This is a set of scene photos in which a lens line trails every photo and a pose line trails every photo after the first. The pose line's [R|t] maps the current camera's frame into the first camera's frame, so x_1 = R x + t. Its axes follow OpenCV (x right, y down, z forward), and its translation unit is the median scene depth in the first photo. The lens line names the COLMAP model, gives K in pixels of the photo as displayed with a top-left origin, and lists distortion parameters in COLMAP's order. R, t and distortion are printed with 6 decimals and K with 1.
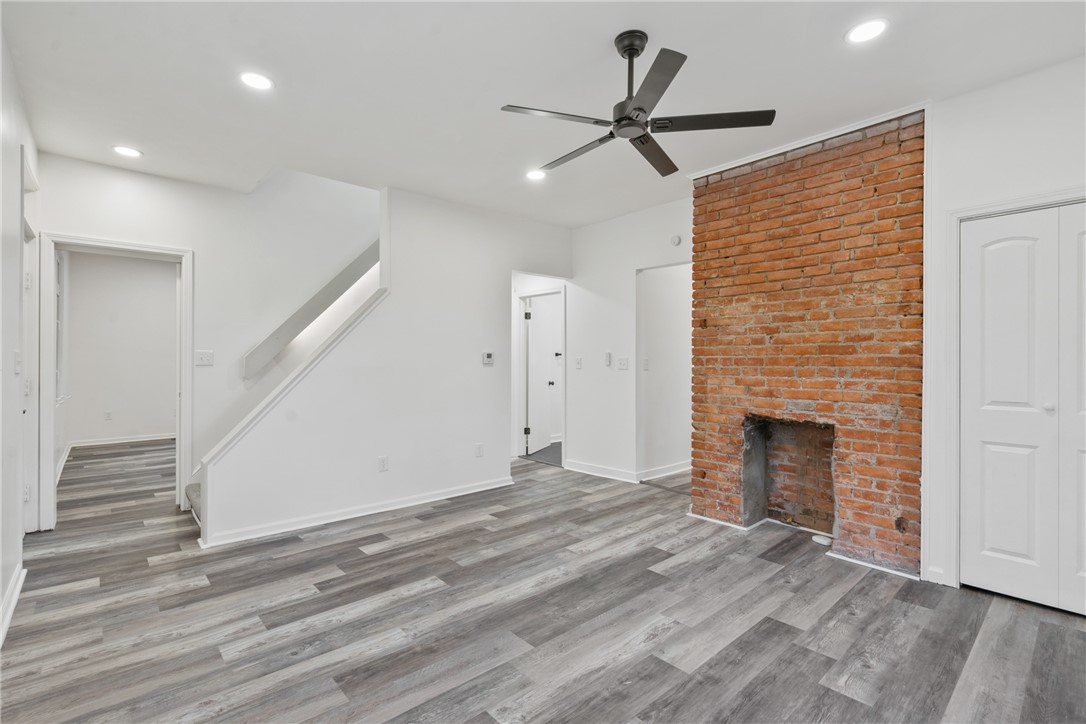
lens RADIAL K [[493.9, 0, 541.8], [0, 493.9, 358.9], [0, 0, 1]] dist [-0.004271, 0.000495]
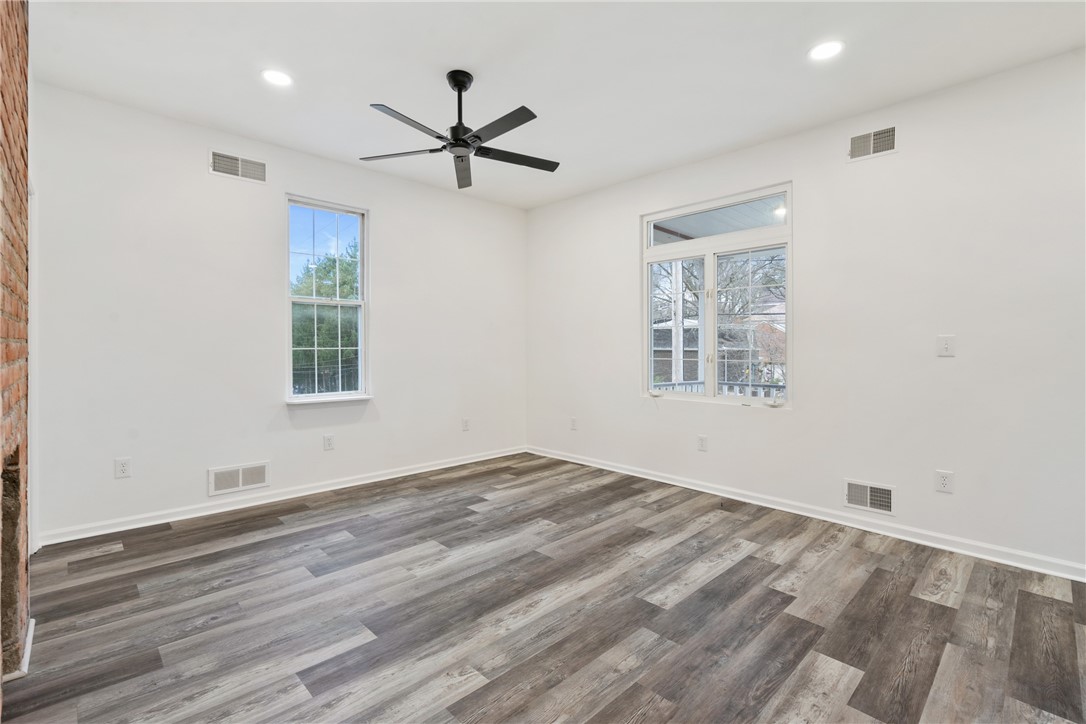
lens RADIAL K [[493.9, 0, 543.4], [0, 493.9, 354.4], [0, 0, 1]] dist [-0.004271, 0.000495]
pose [[-0.999173, -0.005328, -0.040314, 0.015297], [-0.005894, 0.999885, 0.013943, 0.025690], [0.040235, 0.014169, -0.999090, 1.962617]]
